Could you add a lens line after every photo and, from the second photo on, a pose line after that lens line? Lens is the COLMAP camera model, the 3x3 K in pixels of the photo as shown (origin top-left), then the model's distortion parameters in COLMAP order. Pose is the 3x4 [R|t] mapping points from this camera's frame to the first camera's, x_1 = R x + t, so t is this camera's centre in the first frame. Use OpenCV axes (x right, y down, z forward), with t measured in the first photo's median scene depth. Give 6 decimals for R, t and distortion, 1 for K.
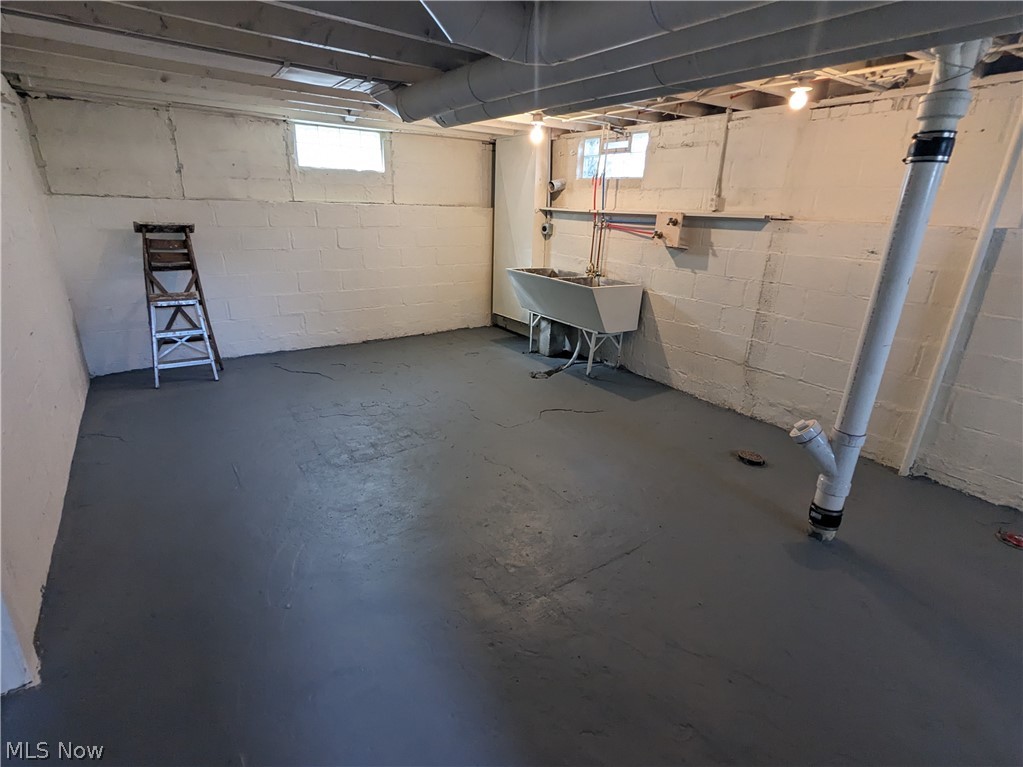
lens RADIAL K [[485.2, 0, 512.6], [0, 485.2, 379.7], [0, 0, 1]] dist [-0.001223, 0.001223]
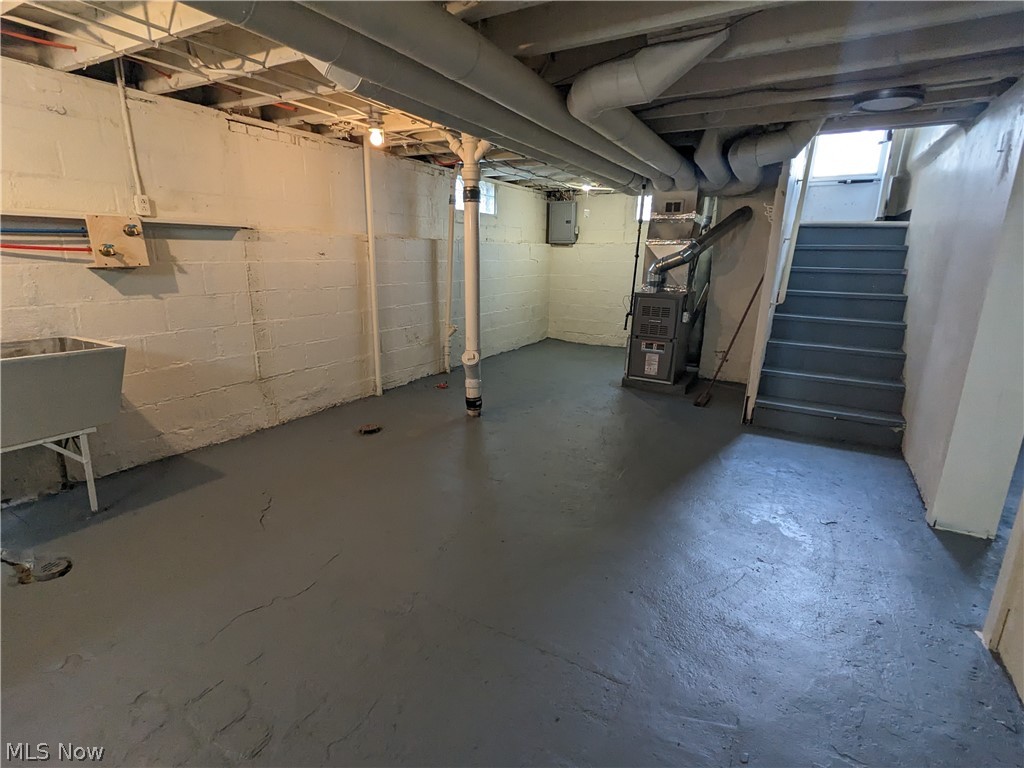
lens RADIAL K [[507.9, 0, 513.2], [0, 507.9, 380.8], [0, 0, 1]] dist [-0.001767, 0.000928]
pose [[-0.397758, -0.275021, 0.875301, -0.587700], [0.264391, 0.879189, 0.396388, -0.287265], [-0.878570, 0.389088, -0.276992, 0.824862]]
